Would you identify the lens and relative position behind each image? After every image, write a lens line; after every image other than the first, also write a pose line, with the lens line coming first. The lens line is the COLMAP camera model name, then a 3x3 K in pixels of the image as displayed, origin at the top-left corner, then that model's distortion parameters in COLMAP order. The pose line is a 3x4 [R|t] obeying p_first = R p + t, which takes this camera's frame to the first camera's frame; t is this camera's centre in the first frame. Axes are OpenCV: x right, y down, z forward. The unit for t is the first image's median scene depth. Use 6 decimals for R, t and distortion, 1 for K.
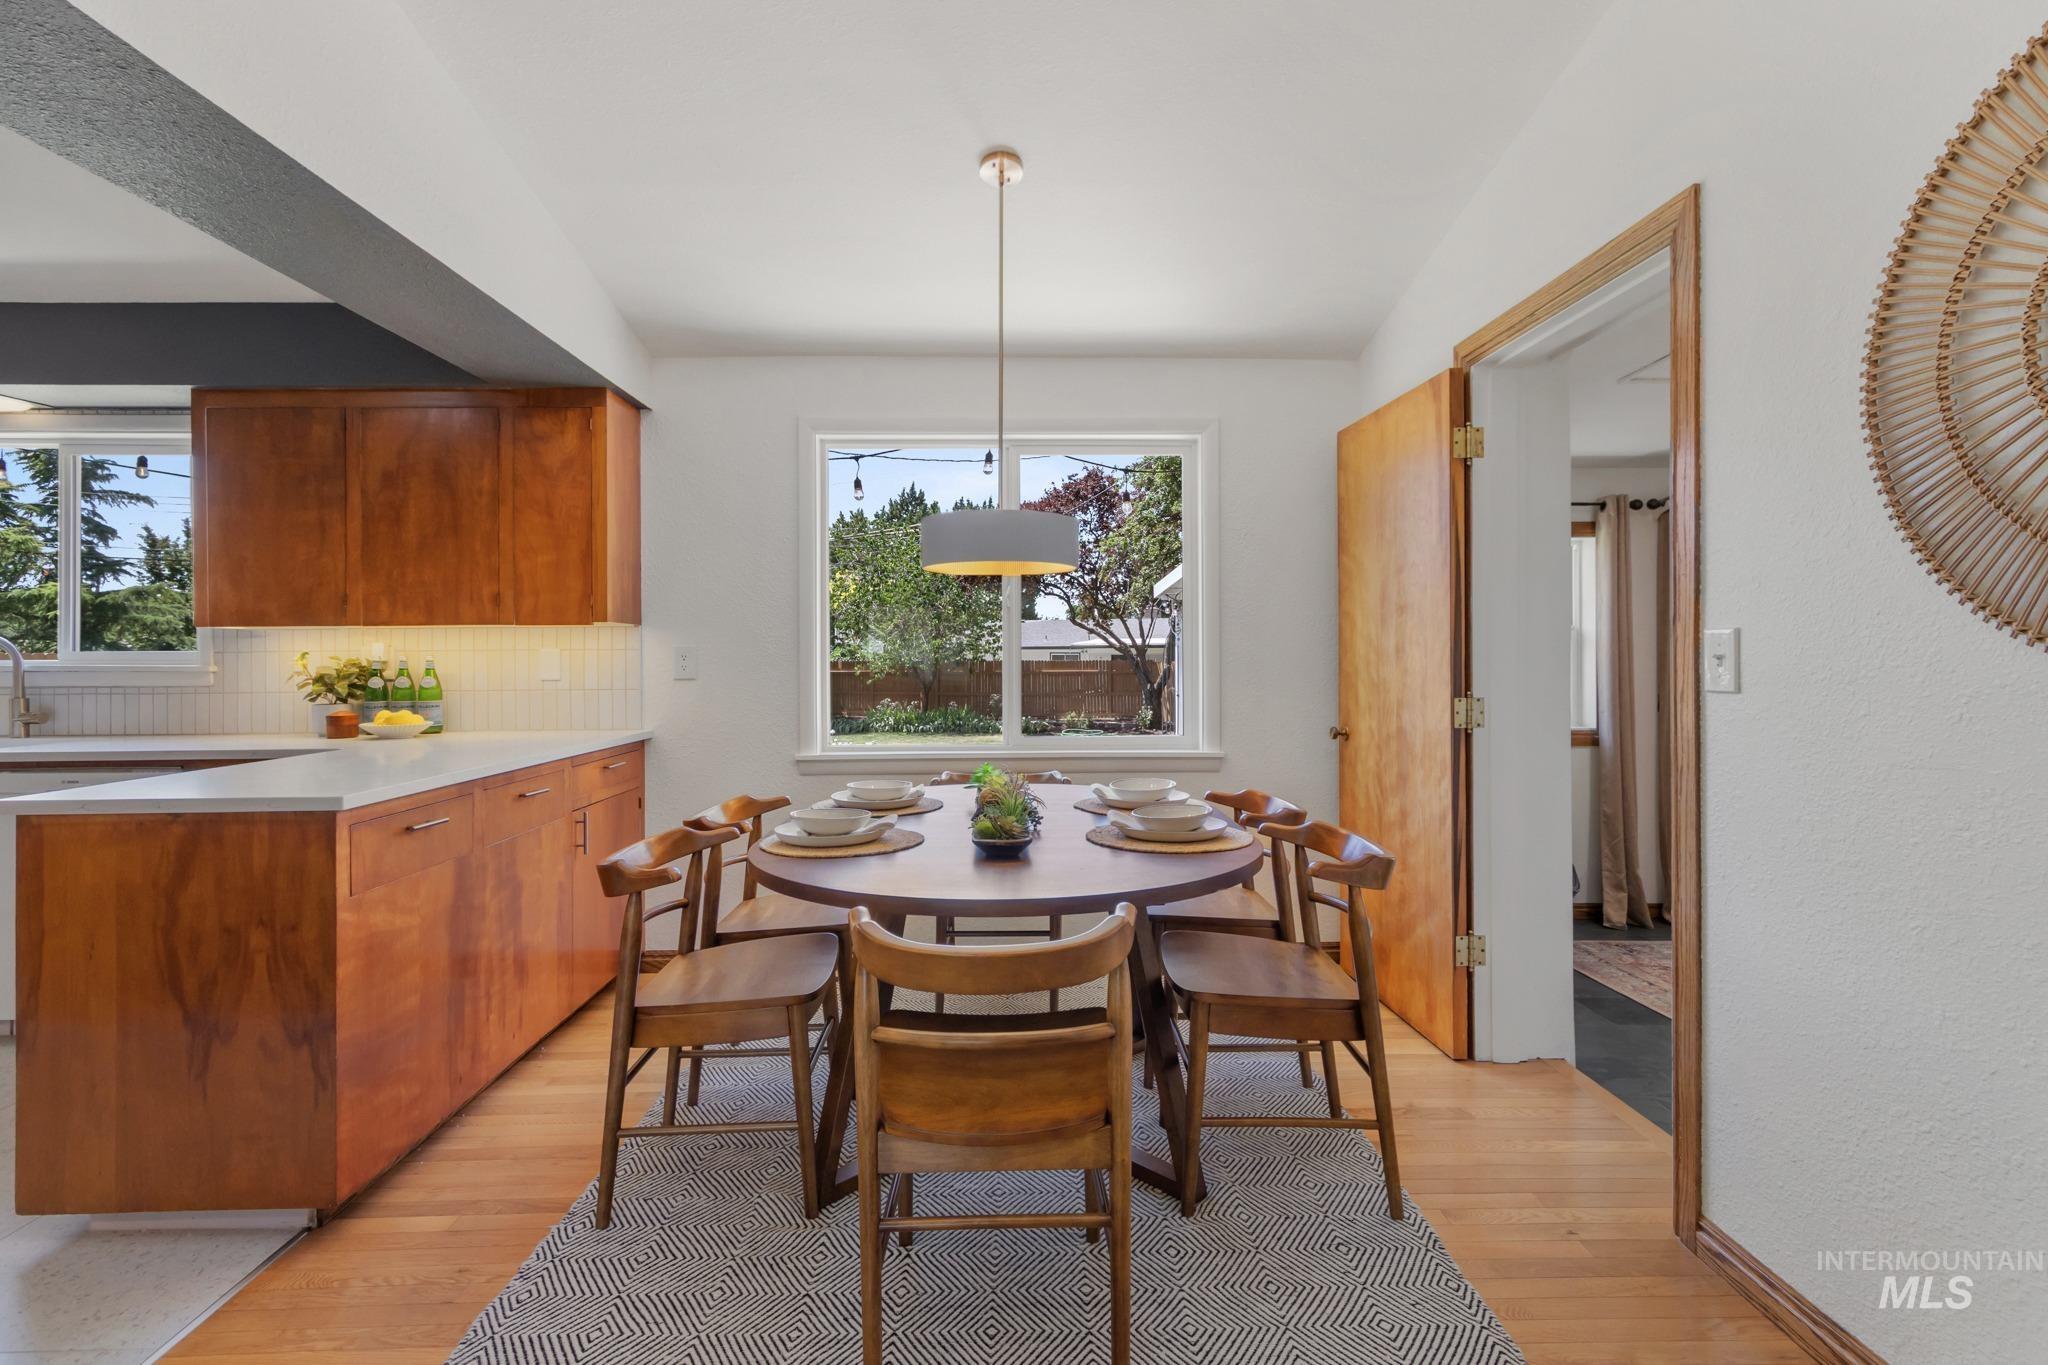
lens RADIAL K [[954.8, 0, 1025.8], [0, 954.8, 661.6], [0, 0, 1]] dist [0.007609, -0.003085]
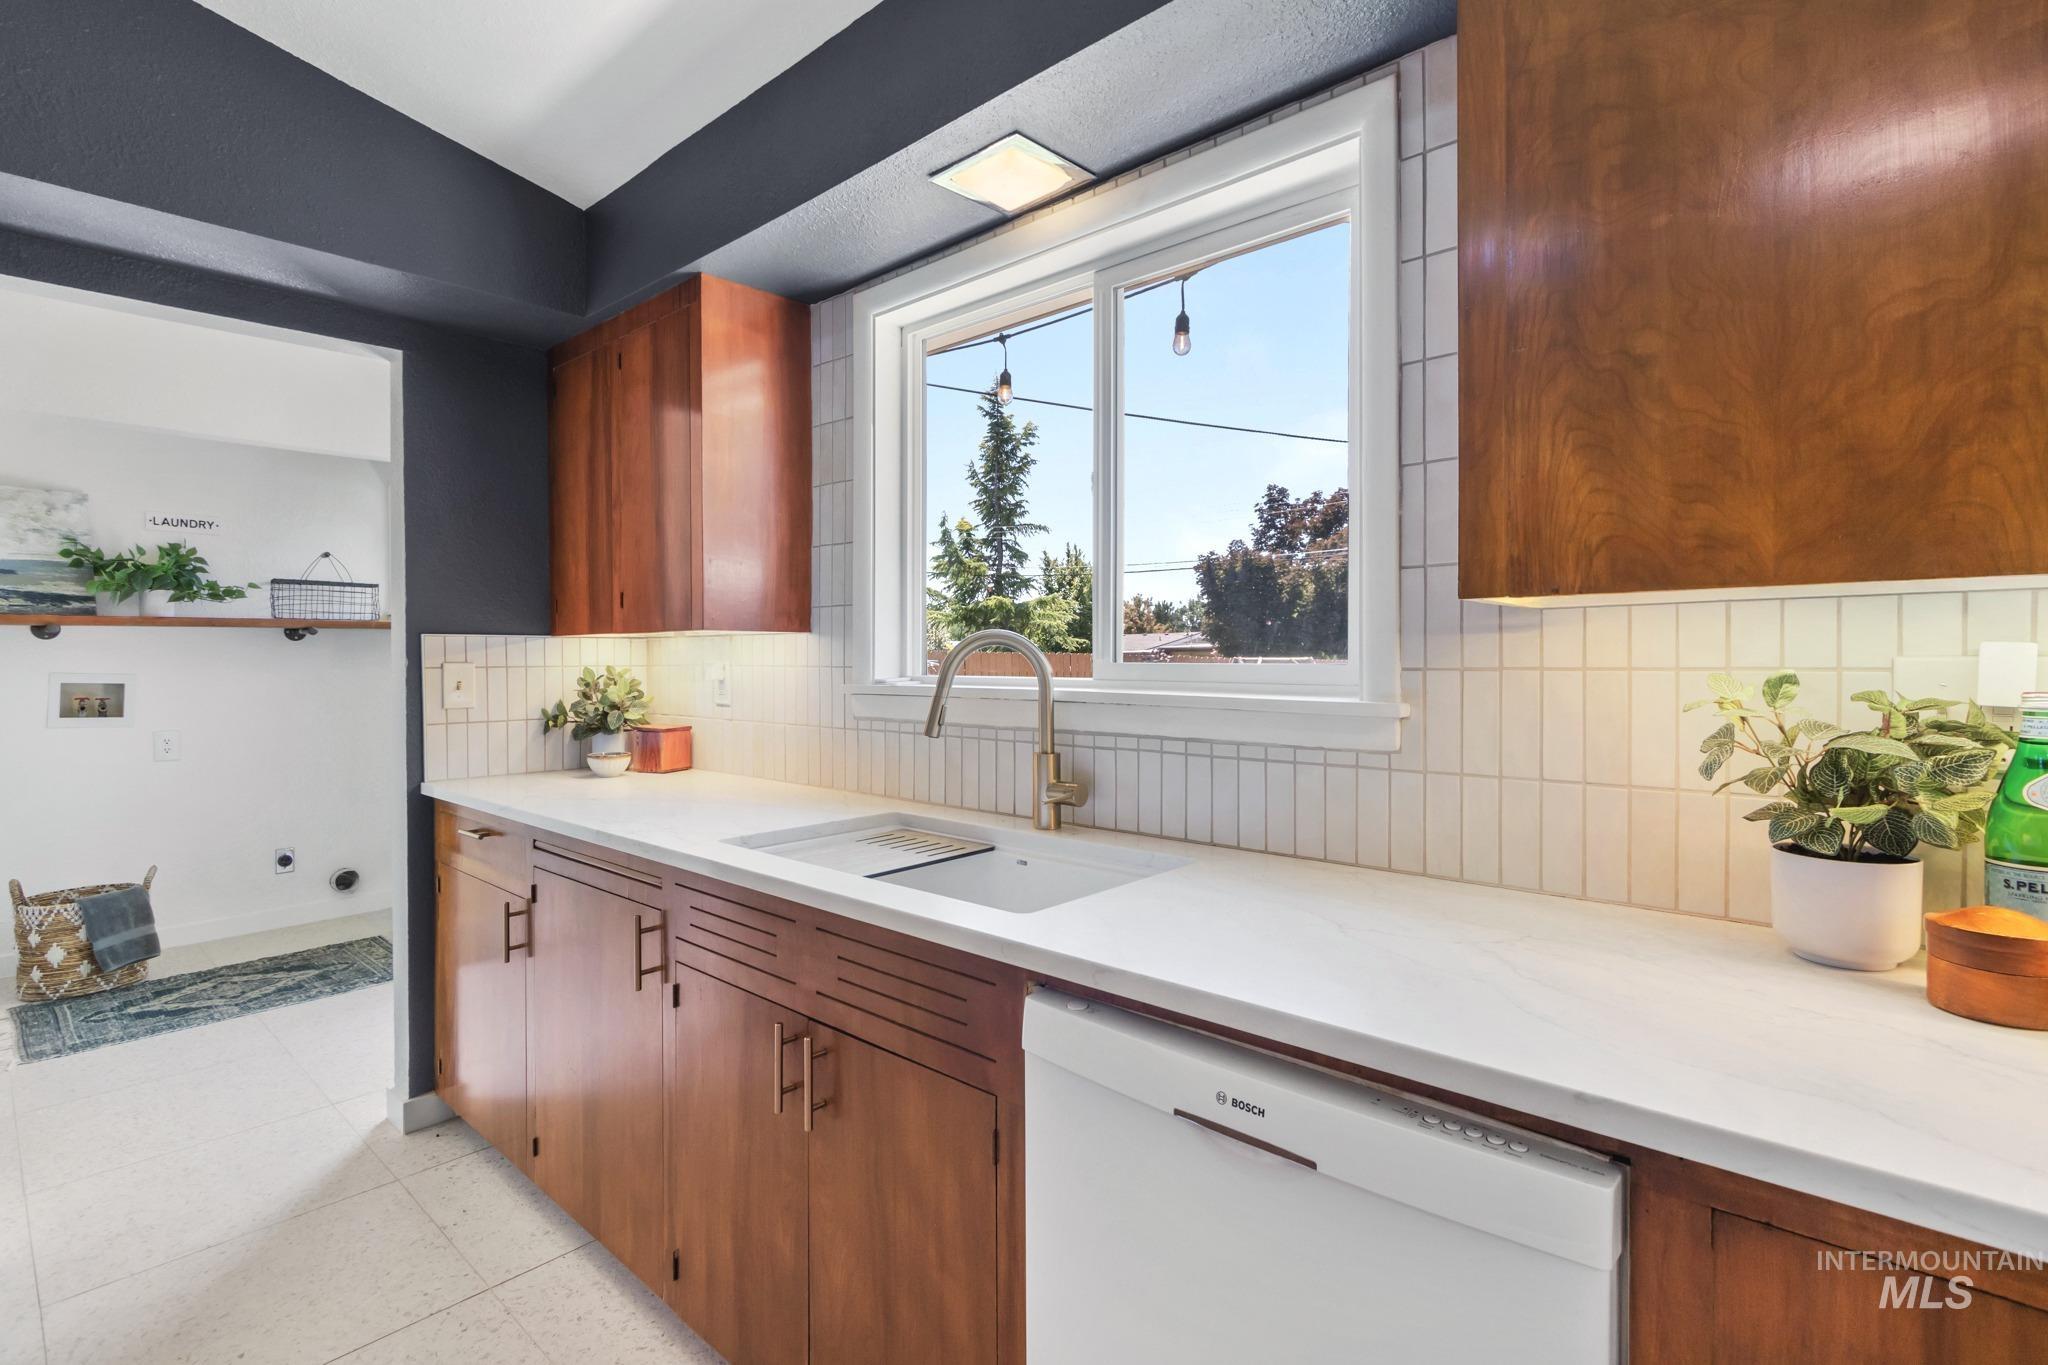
lens RADIAL K [[954.8, 0, 1033.9], [0, 954.8, 668.3], [0, 0, 1]] dist [0.007609, -0.003085]
pose [[0.735741, 0.013625, -0.677126, -0.689027], [-0.006760, 0.999896, 0.012774, -0.013800], [0.677230, -0.004821, 0.735756, 0.600902]]
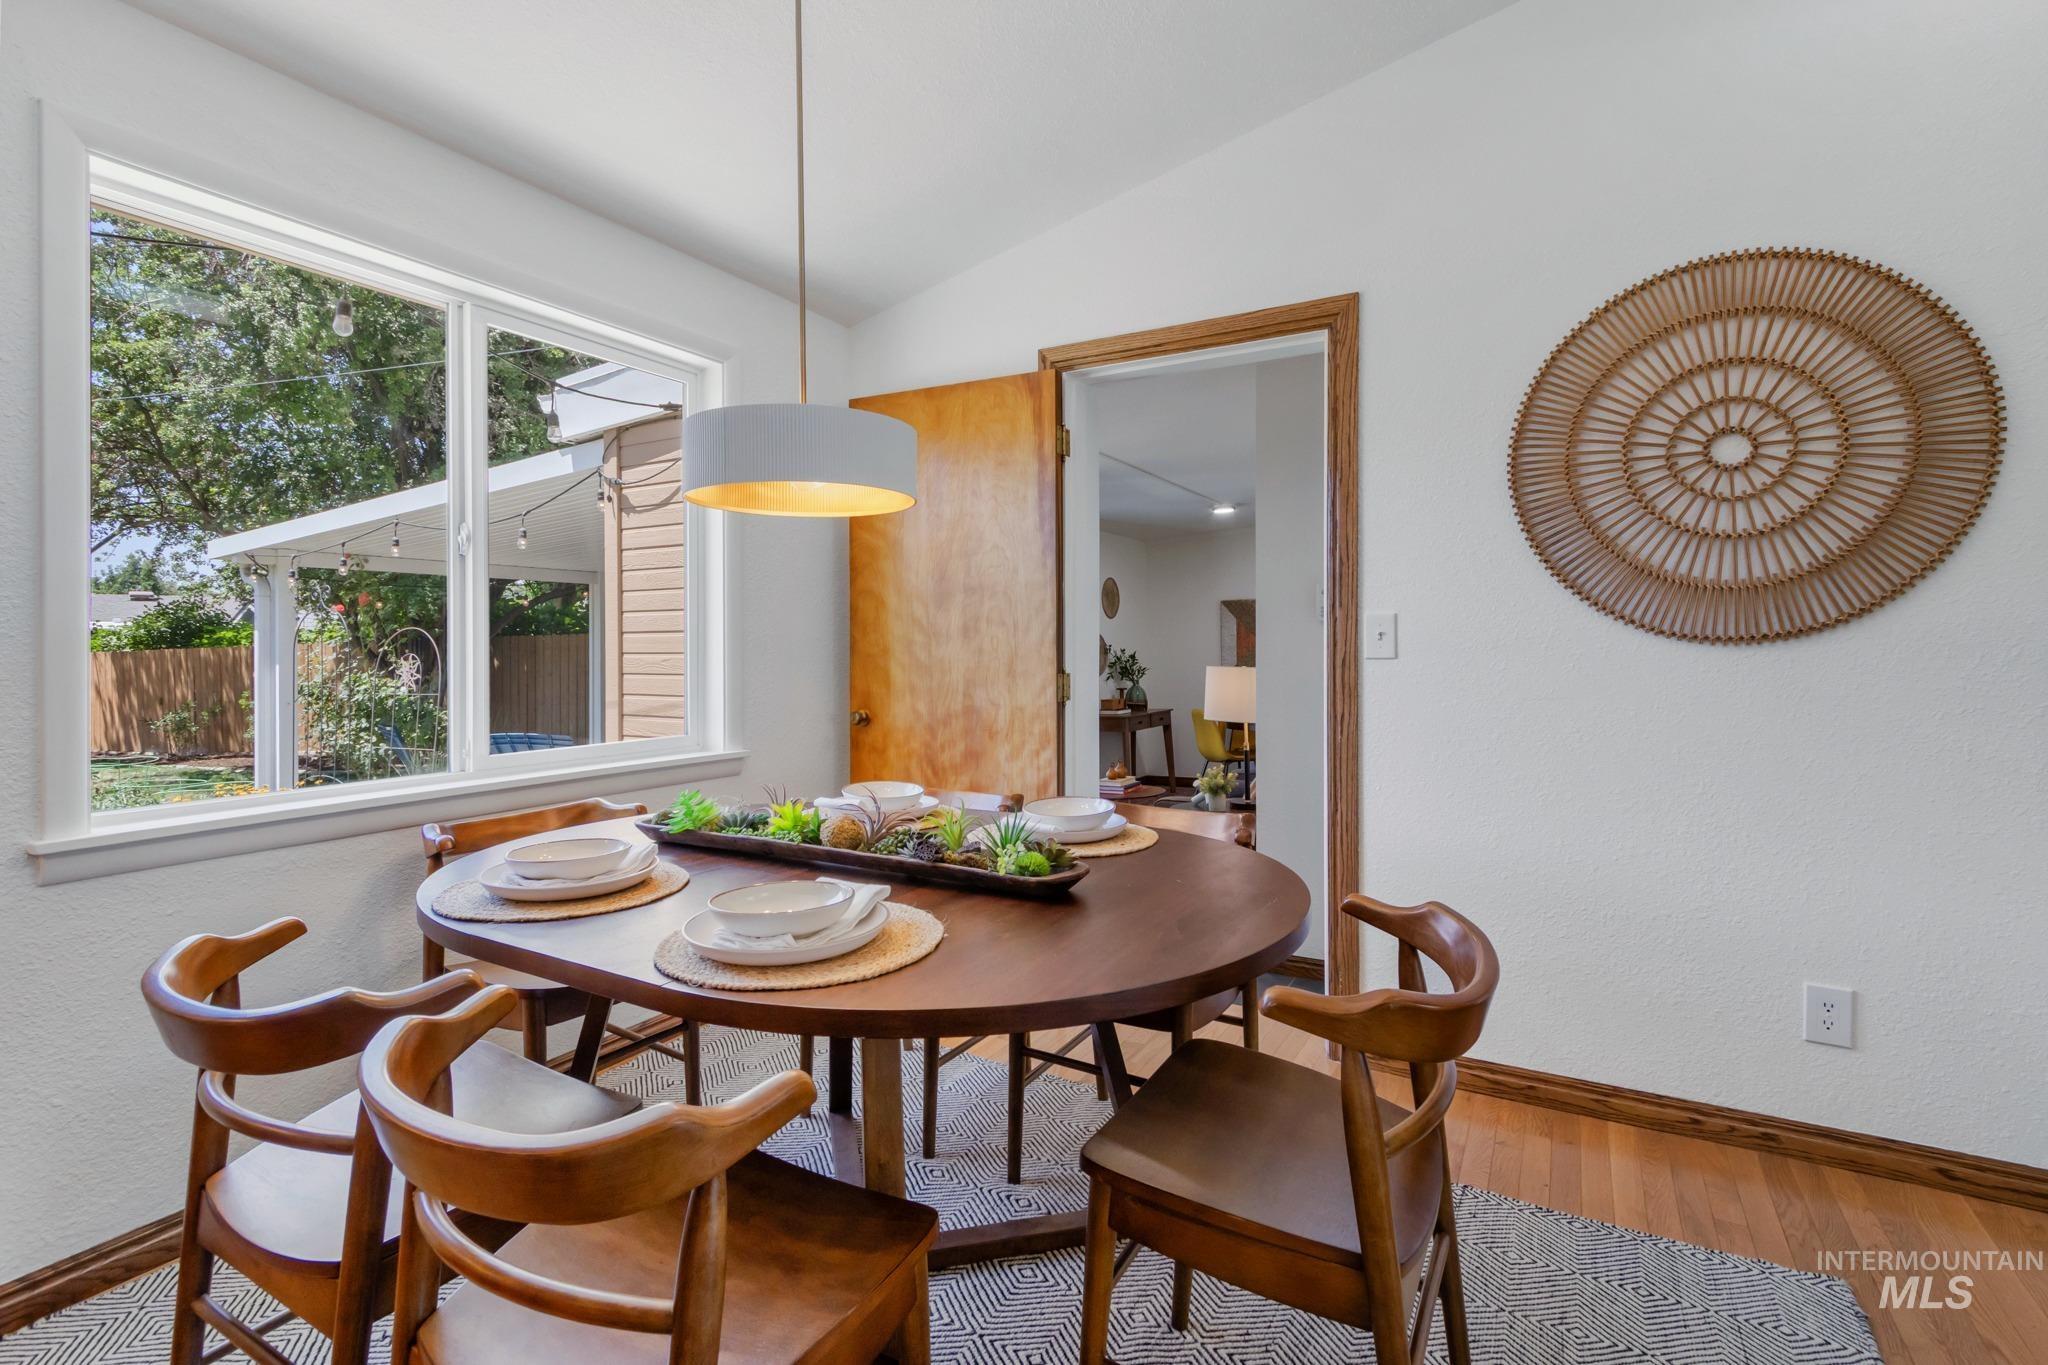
lens RADIAL K [[954.8, 0, 1014.2], [0, 954.8, 645.5], [0, 0, 1]] dist [0.007609, -0.003085]
pose [[0.524975, 0.001834, 0.851116, -0.383810], [0.005219, 0.999972, -0.005374, 0.008834], [-0.851101, 0.007263, 0.524951, 0.364995]]
